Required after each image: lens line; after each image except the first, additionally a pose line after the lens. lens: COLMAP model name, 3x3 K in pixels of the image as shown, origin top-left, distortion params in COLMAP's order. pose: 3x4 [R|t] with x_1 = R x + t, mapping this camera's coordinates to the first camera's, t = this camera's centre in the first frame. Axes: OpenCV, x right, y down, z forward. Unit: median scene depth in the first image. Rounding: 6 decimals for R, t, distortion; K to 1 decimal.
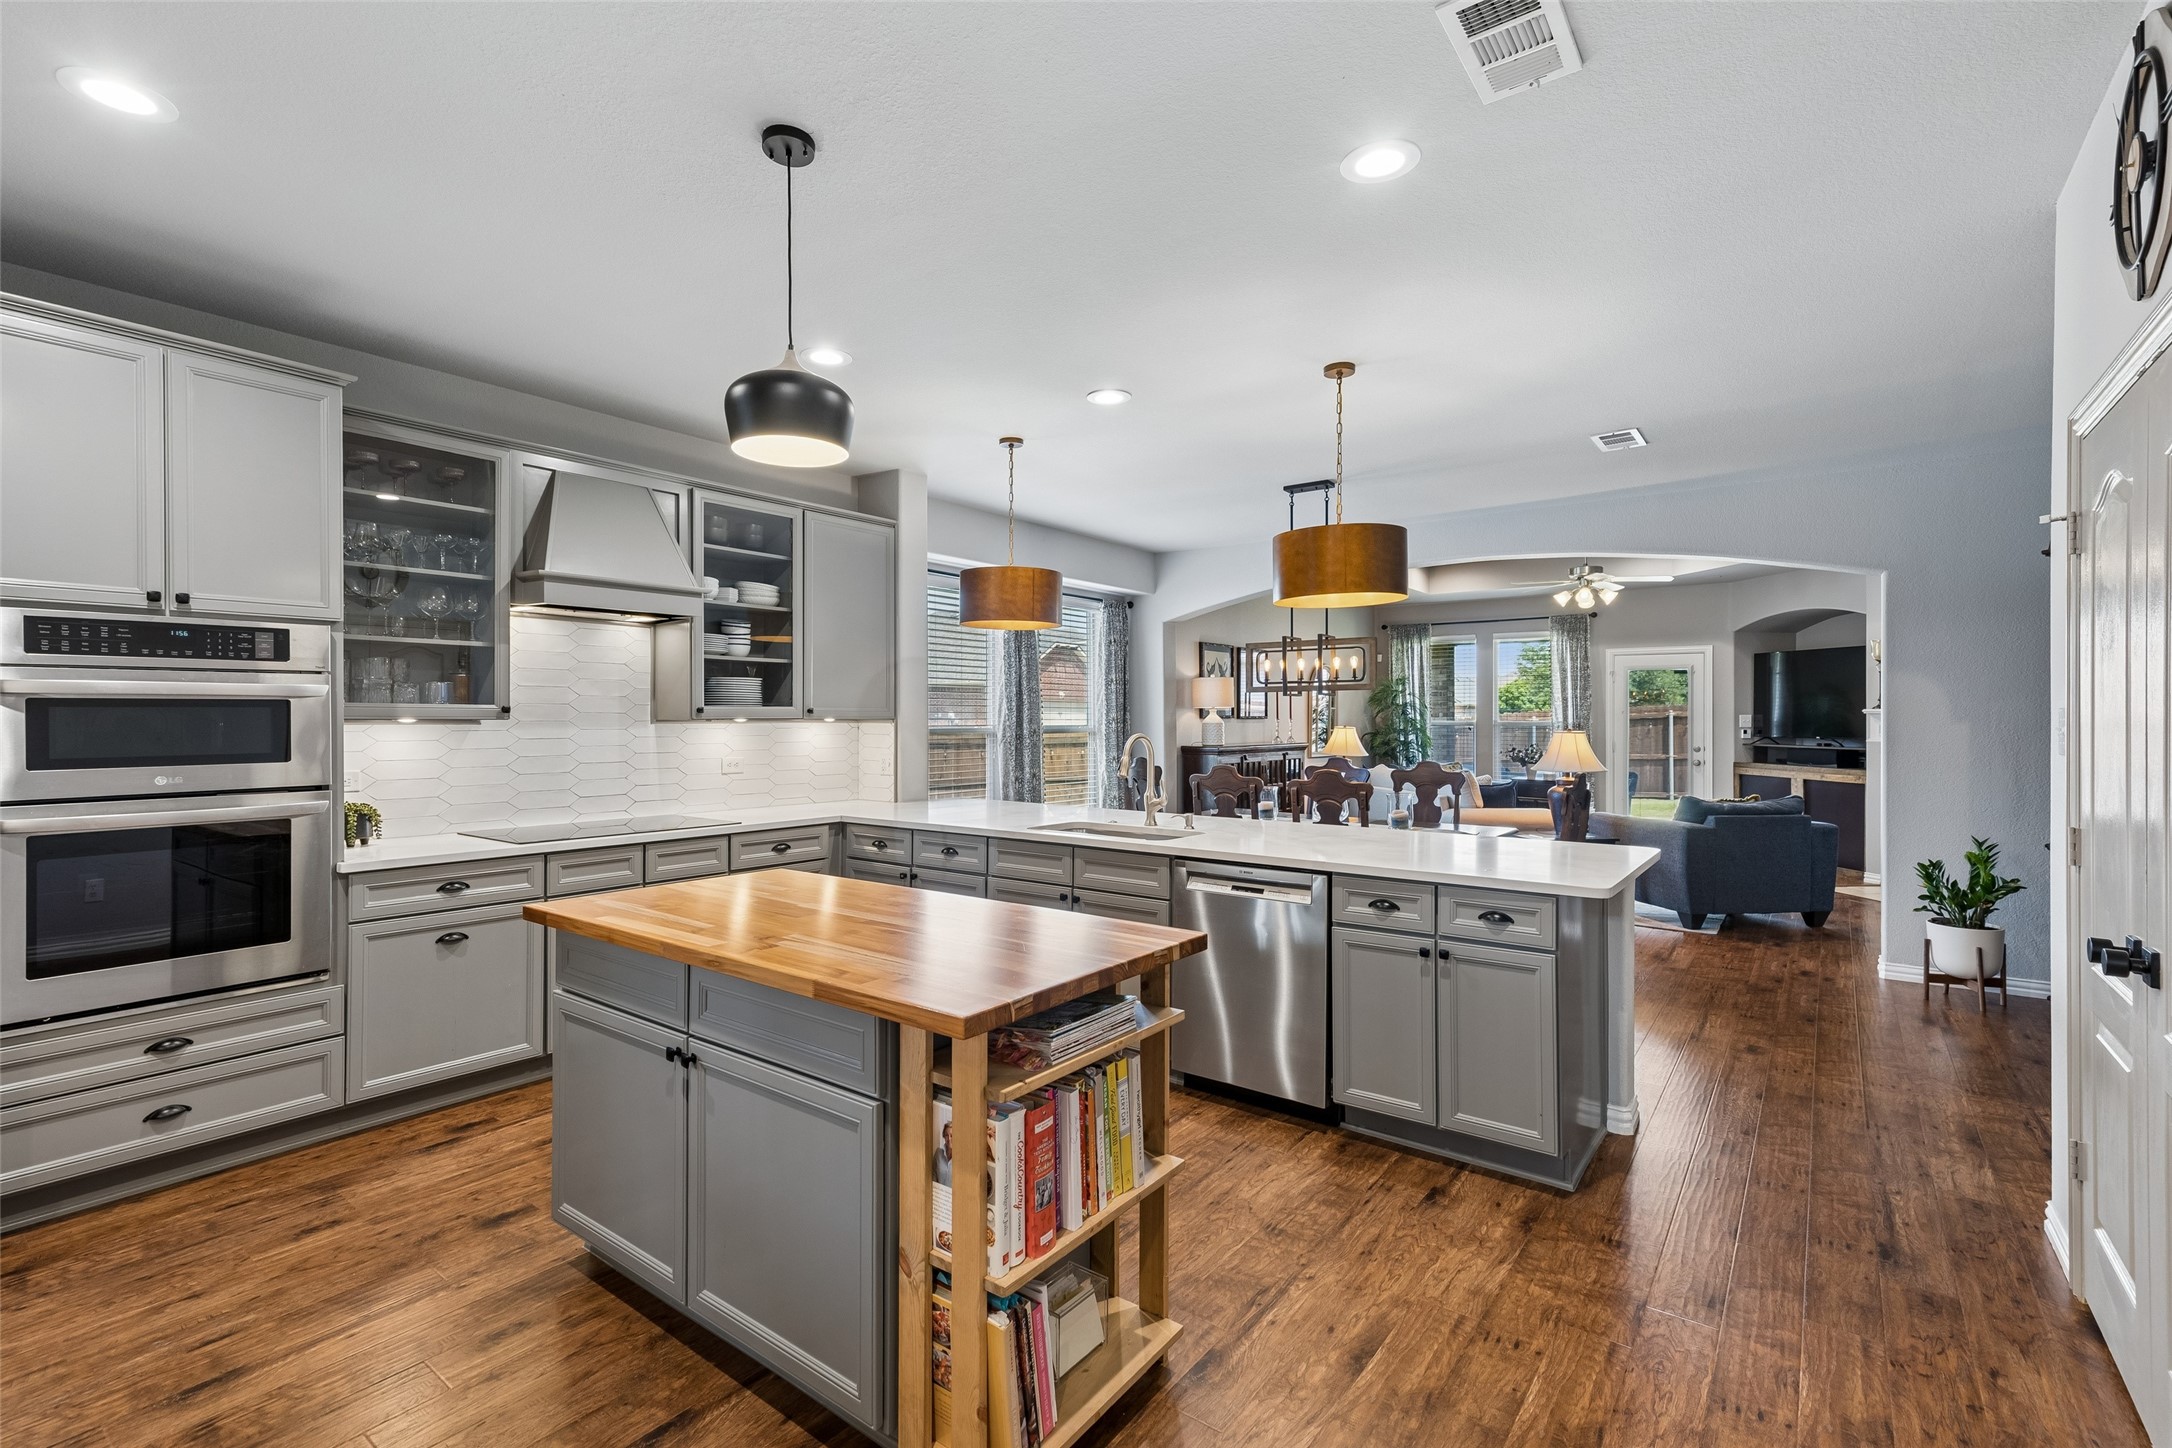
lens RADIAL K [[980.4, 0, 1087.3], [0, 980.4, 717.1], [0, 0, 1]] dist [0.010967, -0.003053]
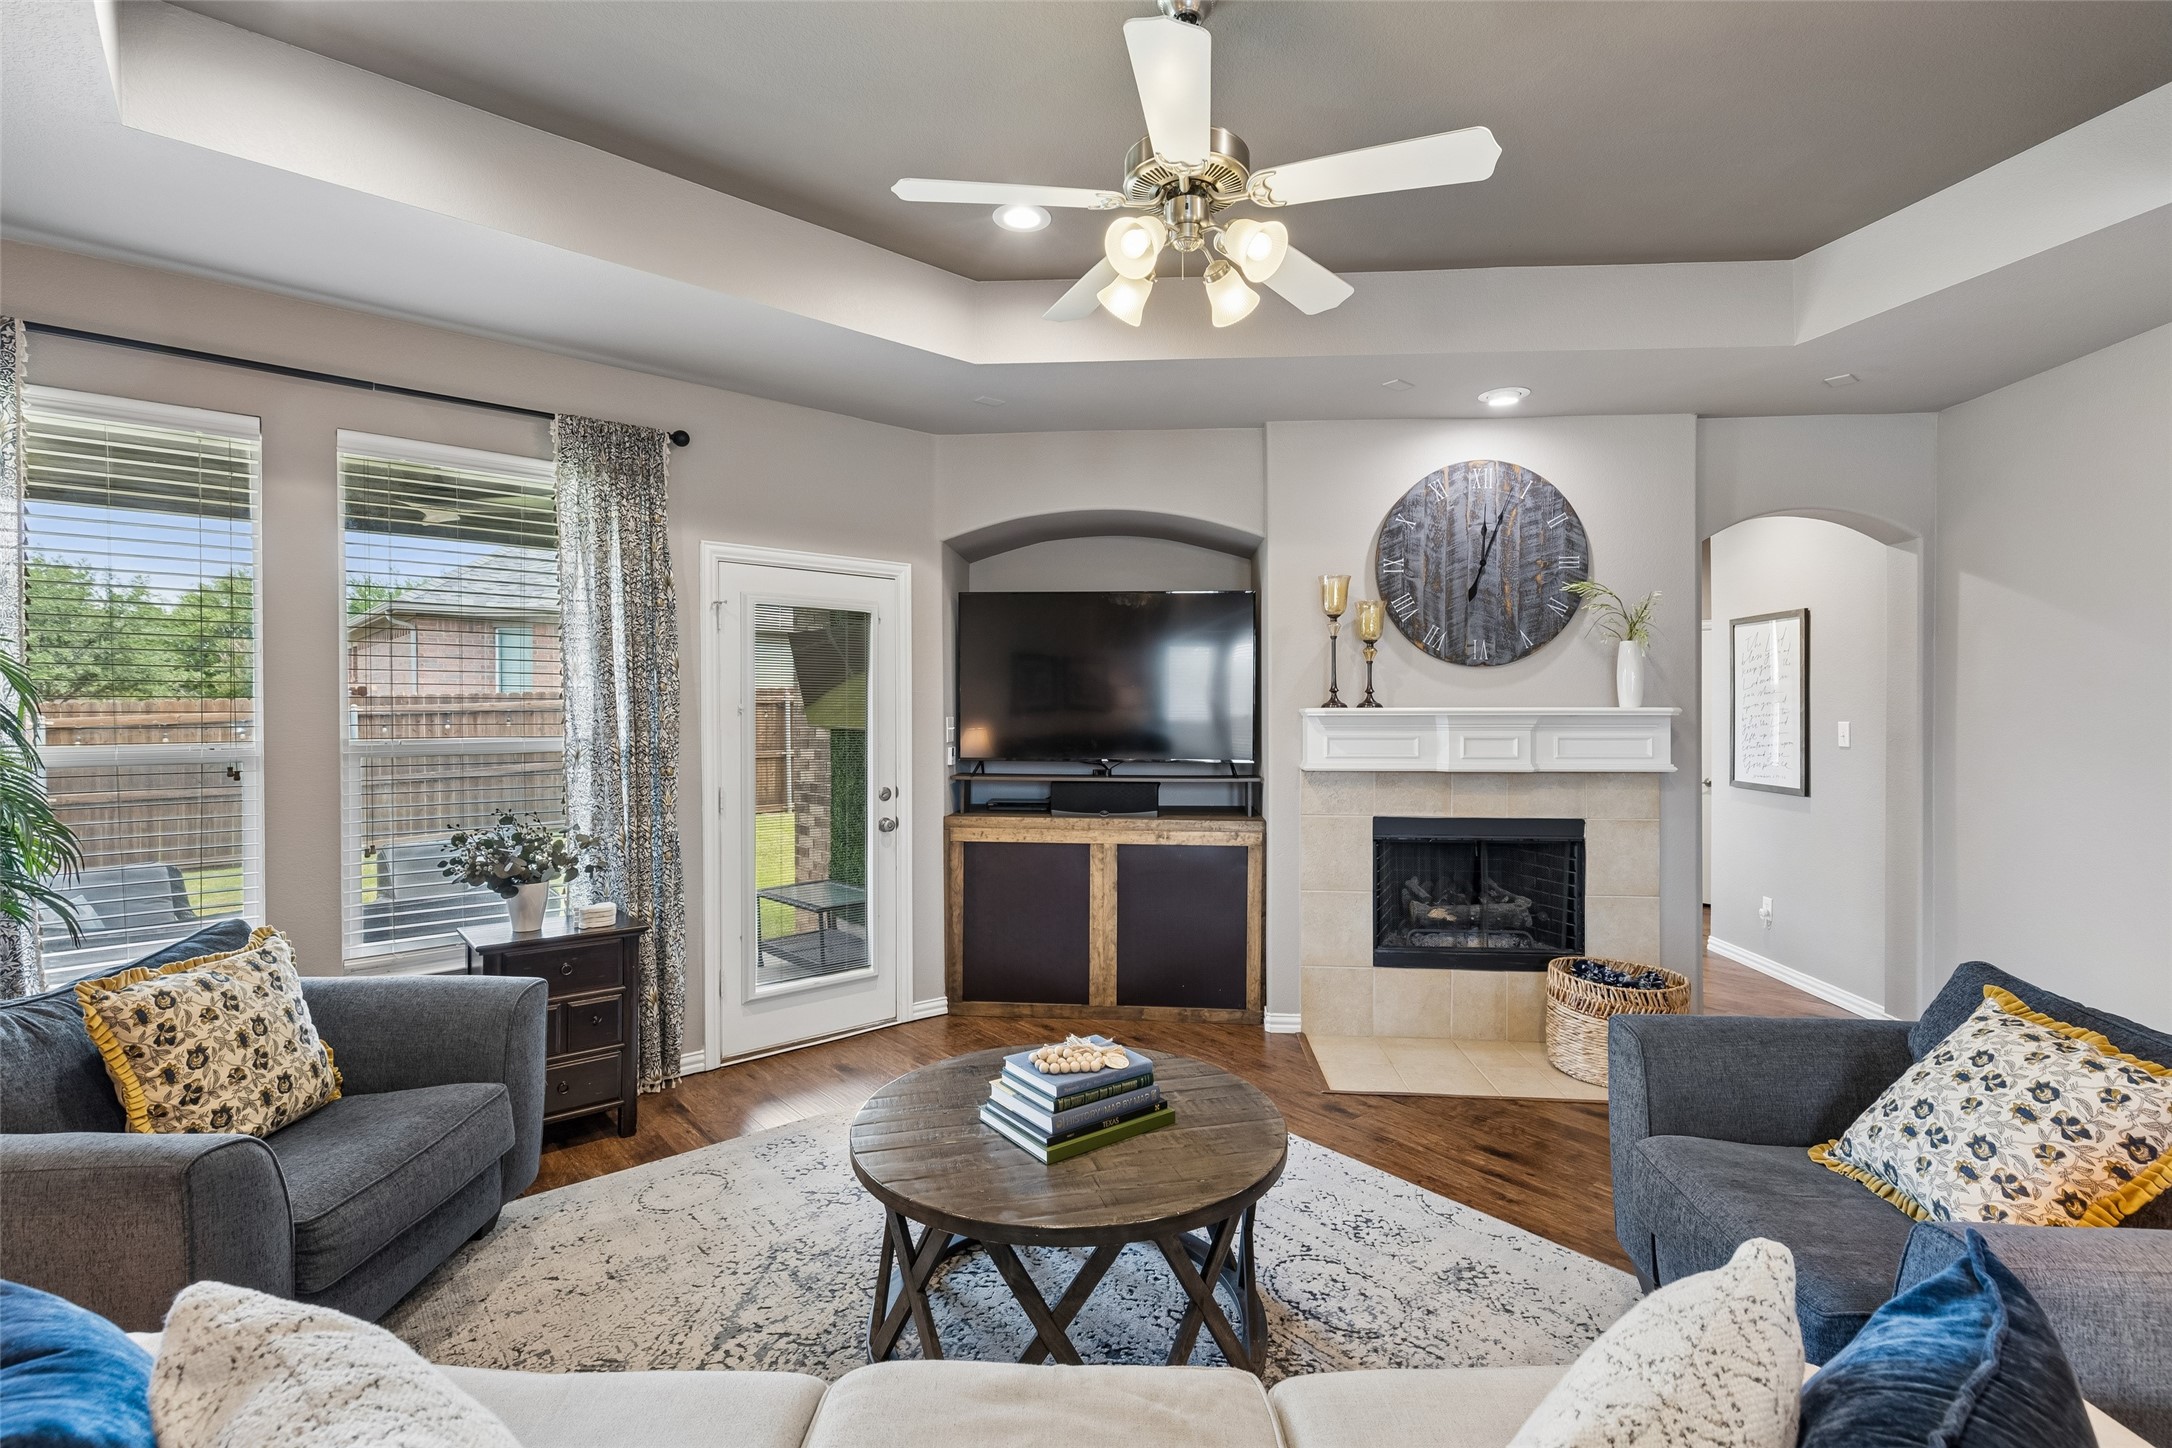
lens RADIAL K [[980.4, 0, 1077.4], [0, 980.4, 717.6], [0, 0, 1]] dist [0.010967, -0.003053]
pose [[0.227255, -0.011353, 0.973769, 0.256647], [-0.004779, 0.999907, 0.012773, -0.009582], [-0.973824, -0.007556, 0.227179, 1.002233]]
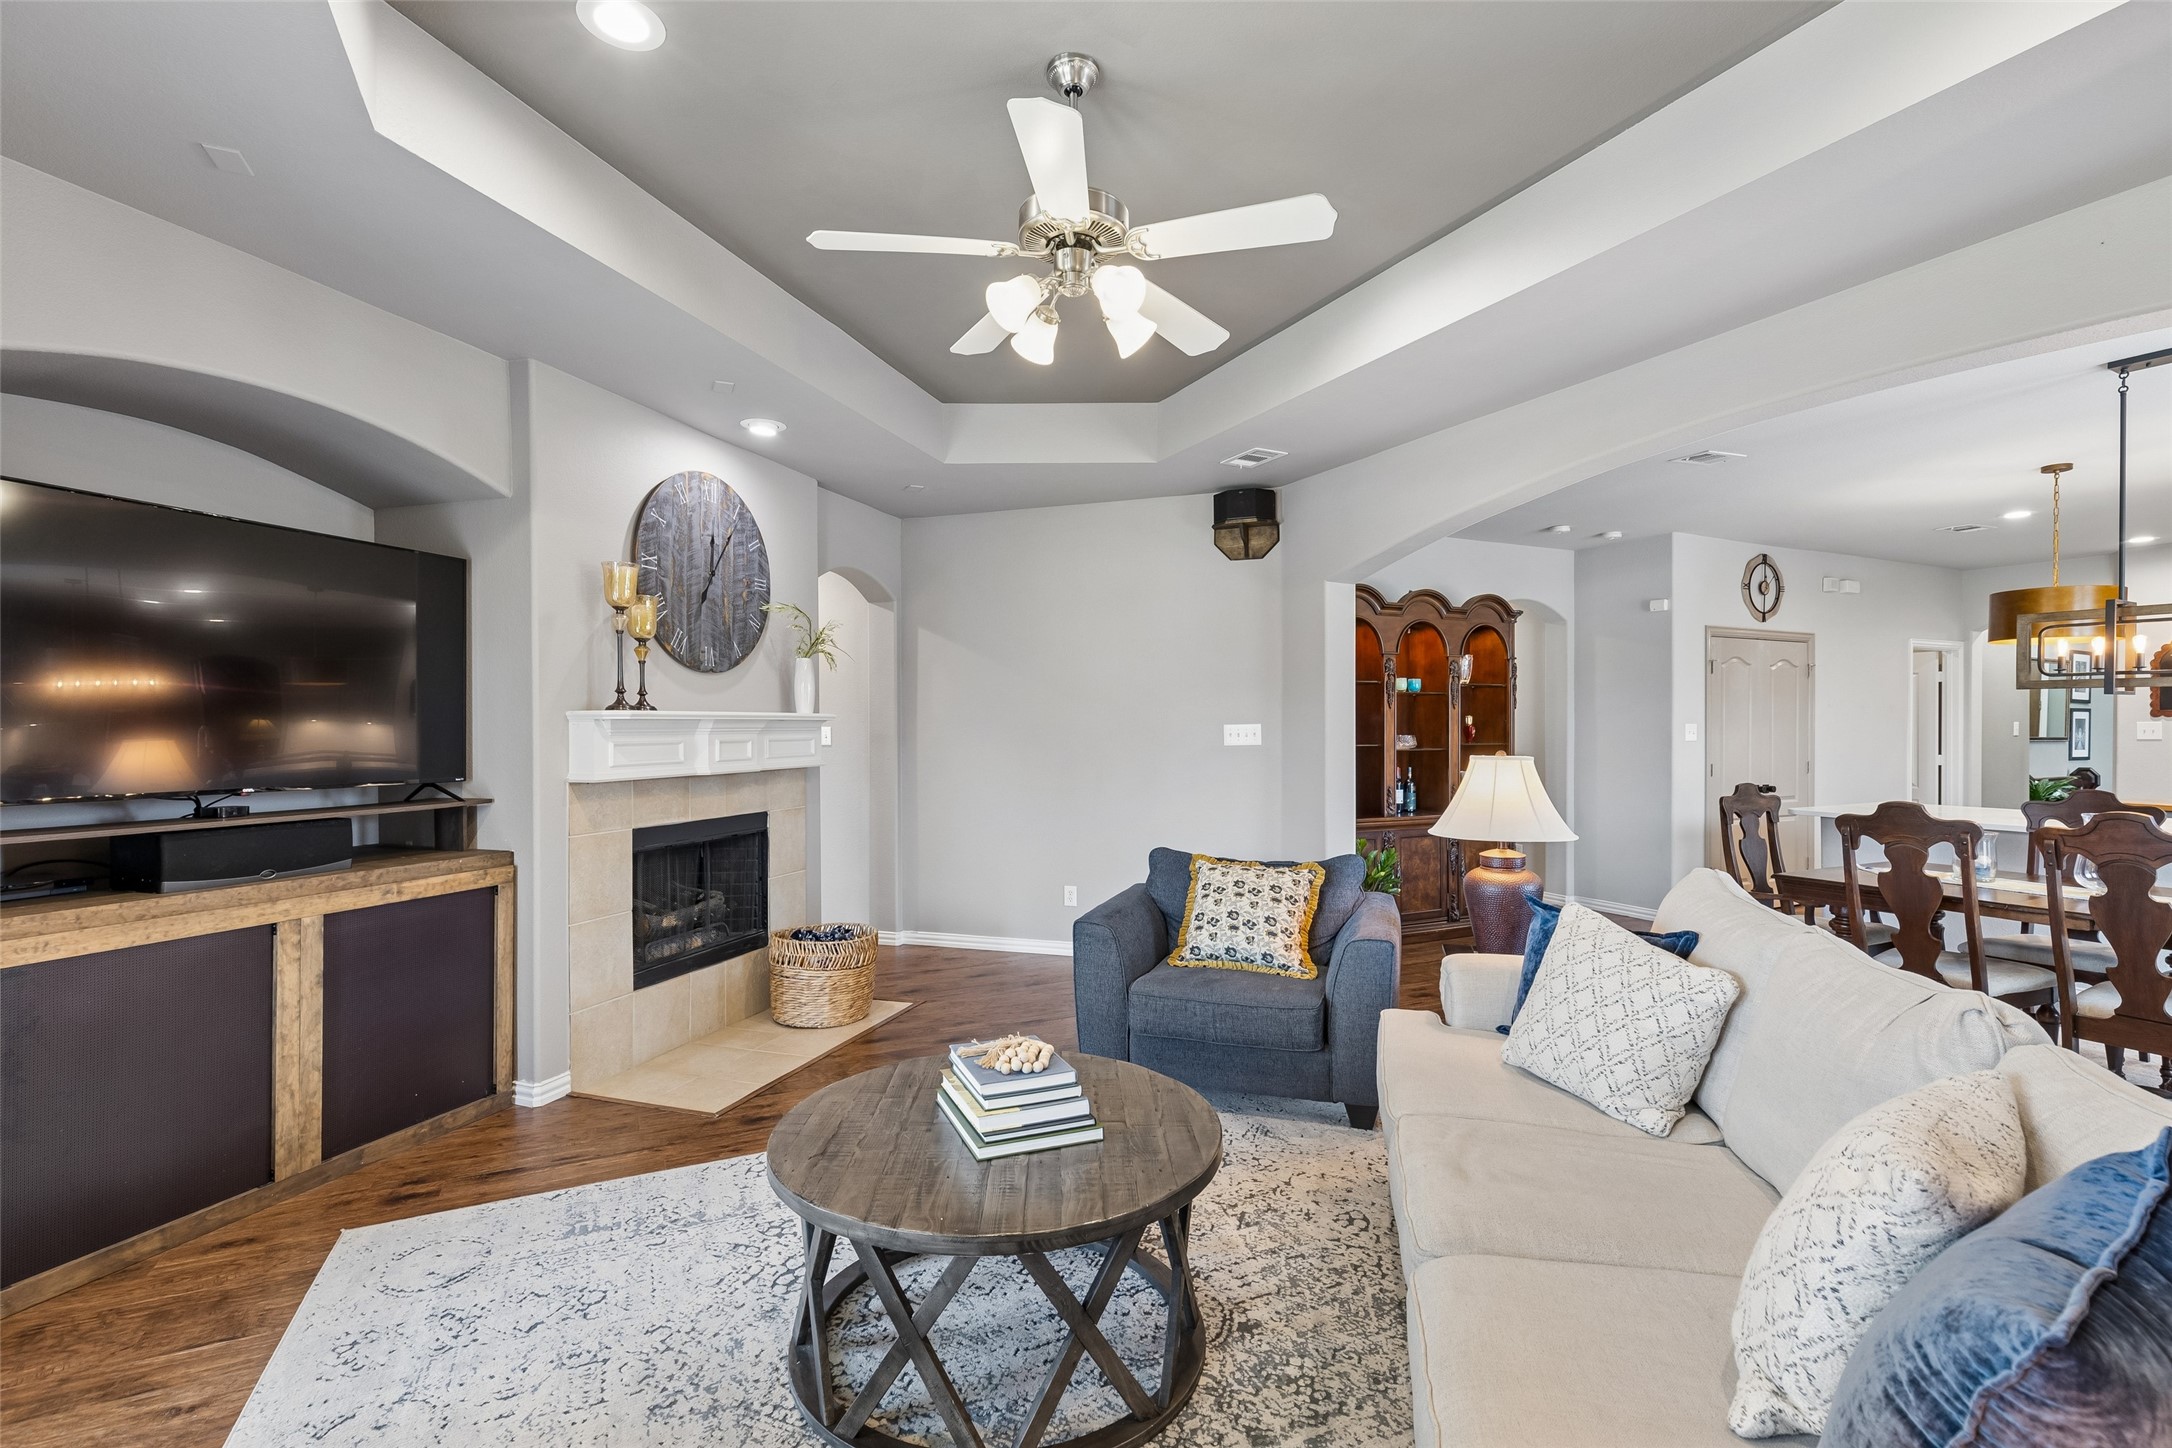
lens RADIAL K [[980.4, 0, 1089.2], [0, 980.4, 730.1], [0, 0, 1]] dist [0.010967, -0.003053]
pose [[-0.892851, -0.003866, 0.450335, 0.384759], [-0.003625, 0.999992, 0.001398, -0.000902], [-0.450337, -0.000384, -0.892858, 1.304802]]
